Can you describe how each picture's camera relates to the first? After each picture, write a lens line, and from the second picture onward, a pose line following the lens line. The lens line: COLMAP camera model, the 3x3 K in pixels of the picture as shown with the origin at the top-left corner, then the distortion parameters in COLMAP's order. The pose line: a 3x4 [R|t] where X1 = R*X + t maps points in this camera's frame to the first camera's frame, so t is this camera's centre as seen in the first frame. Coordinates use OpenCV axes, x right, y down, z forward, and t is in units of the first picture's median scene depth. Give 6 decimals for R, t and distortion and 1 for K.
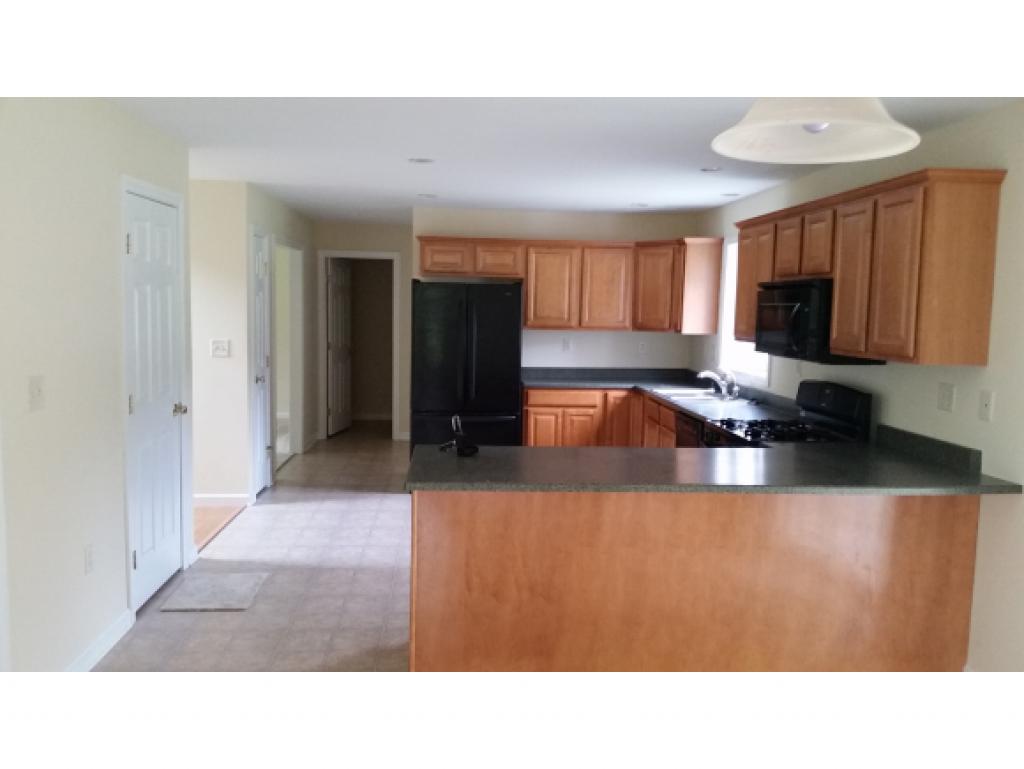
lens RADIAL K [[828.5, 0, 516.5], [0, 828.5, 384.0], [0, 0, 1]] dist [0.096257, -0.236680]
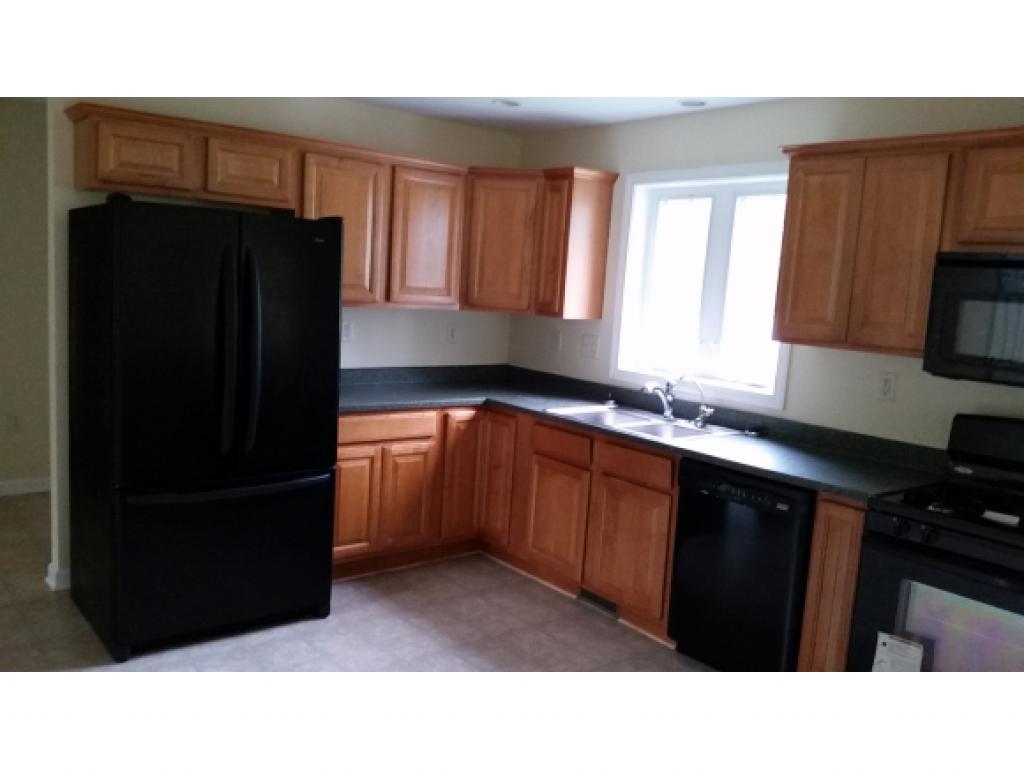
lens RADIAL K [[828.5, 0, 516.5], [0, 828.5, 384.0], [0, 0, 1]] dist [0.096257, -0.236680]
pose [[0.816994, -0.042215, 0.575099, -0.197180], [0.006845, 0.997956, 0.063531, -0.048864], [-0.576606, -0.047967, 0.815613, 0.477308]]
